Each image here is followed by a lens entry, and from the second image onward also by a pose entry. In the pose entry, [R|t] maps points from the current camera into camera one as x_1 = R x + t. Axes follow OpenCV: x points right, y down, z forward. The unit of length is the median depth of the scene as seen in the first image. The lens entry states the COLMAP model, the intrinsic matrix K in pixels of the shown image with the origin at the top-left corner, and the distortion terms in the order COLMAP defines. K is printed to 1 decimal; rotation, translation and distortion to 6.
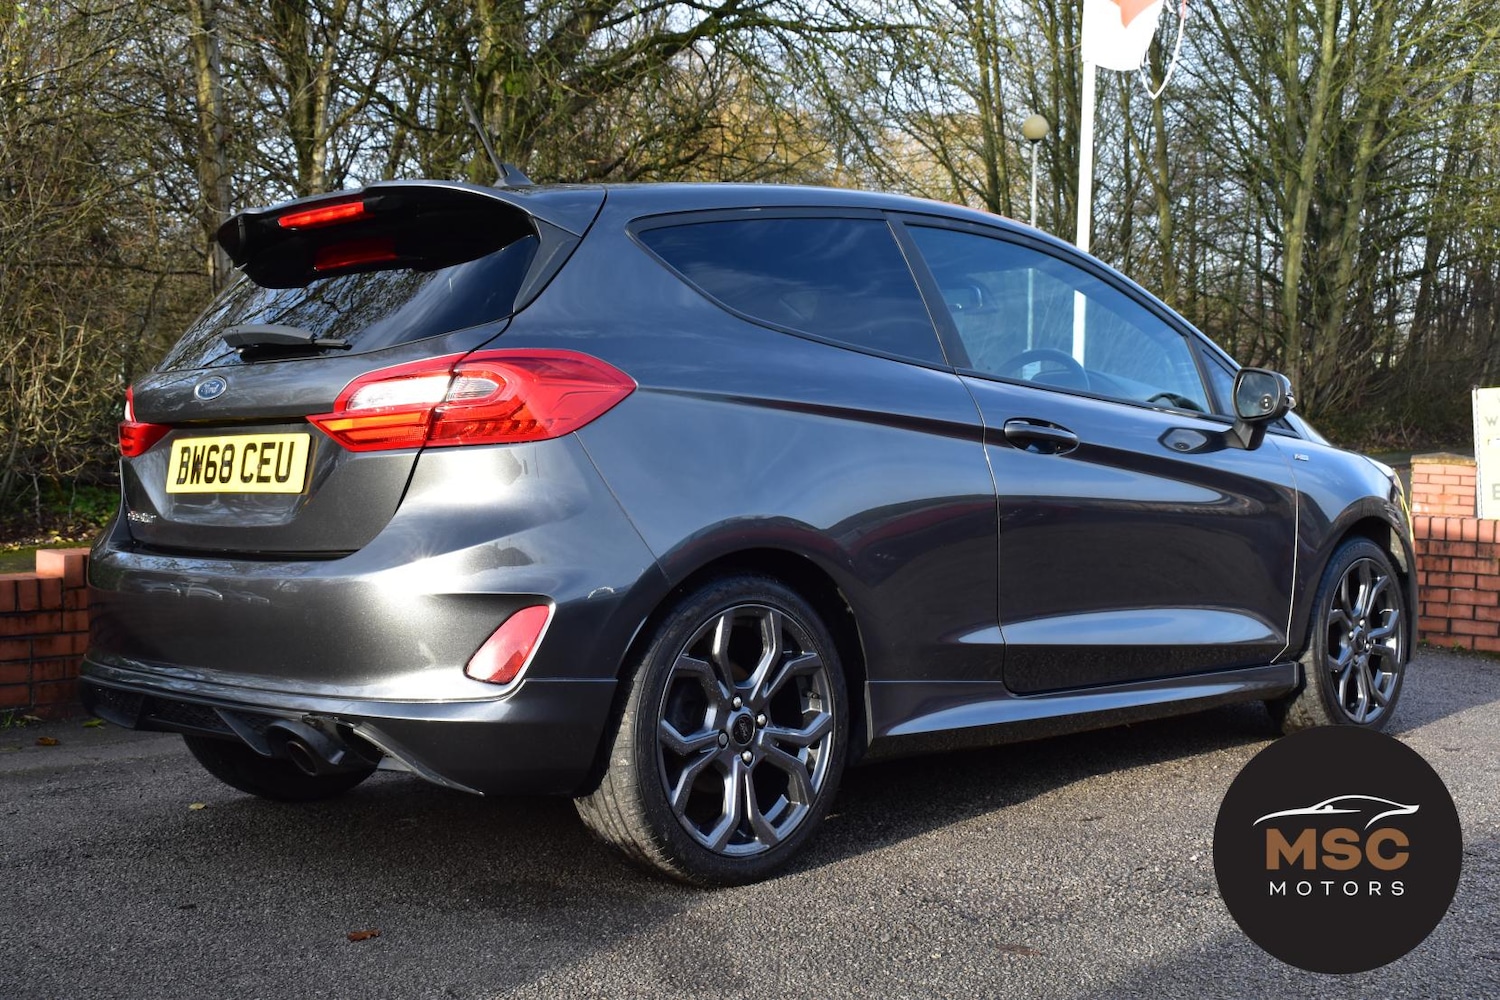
lens RADIAL K [[1828.5, 0, 746.5], [0, 1828.5, 492.9], [0, 0, 1]] dist [-0.060267, 0.023141]
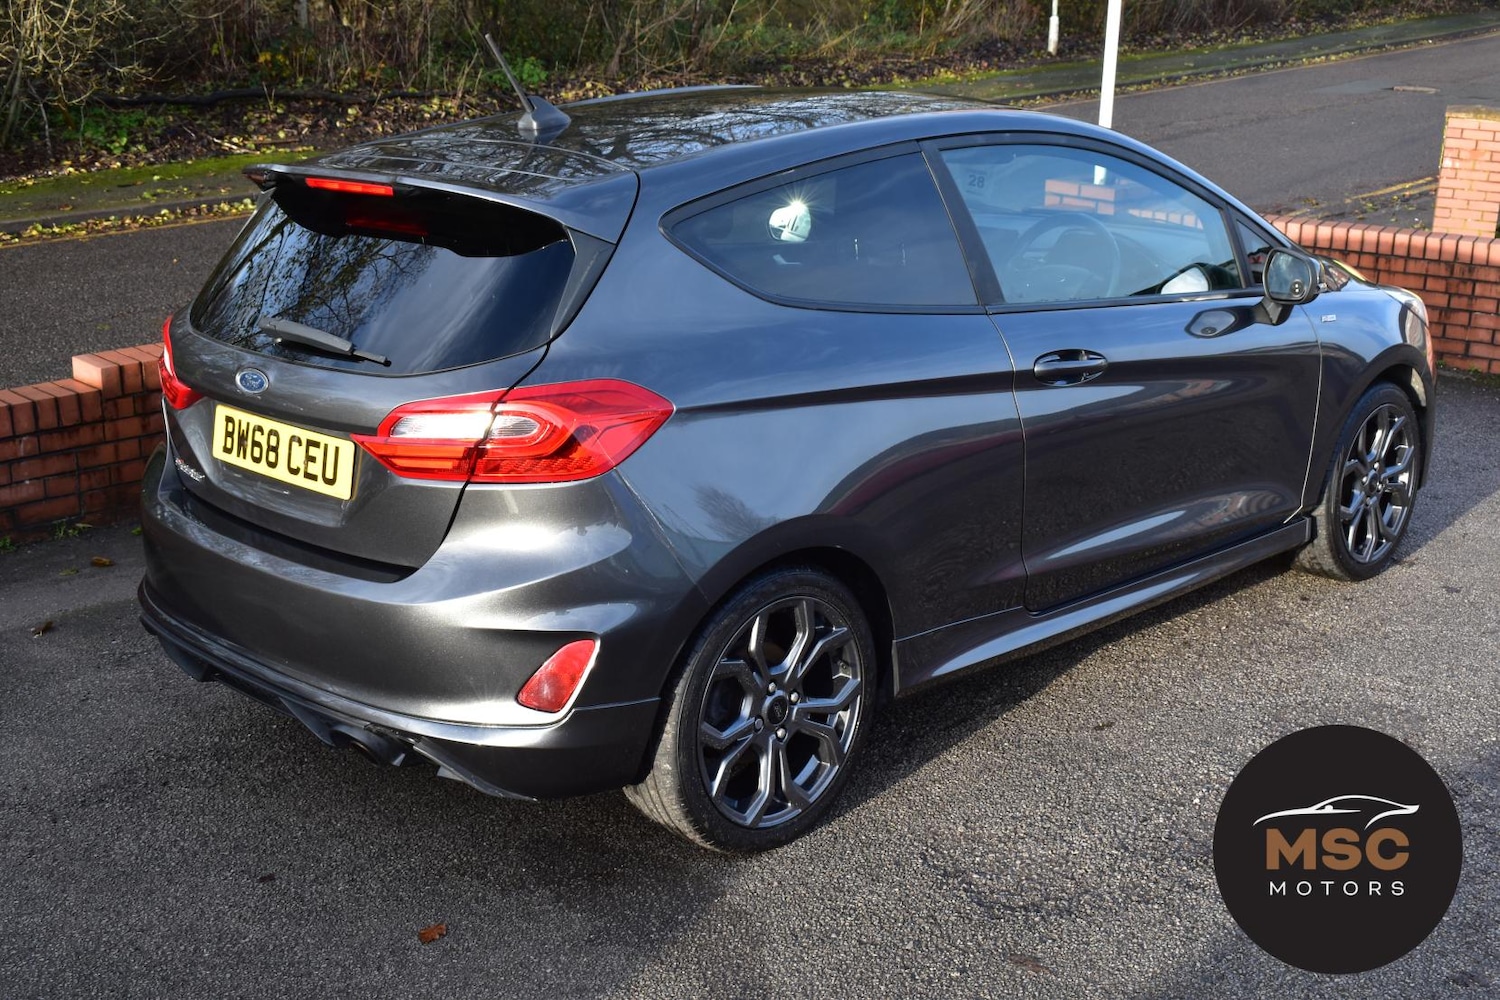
lens RADIAL K [[1828.5, 0, 746.5], [0, 1828.5, 492.9], [0, 0, 1]] dist [-0.060267, 0.023141]
pose [[0.999963, -0.000084, -0.008620, -0.010168], [0.002225, 0.968602, 0.248605, -0.245979], [0.008329, -0.248615, 0.968567, 0.003872]]
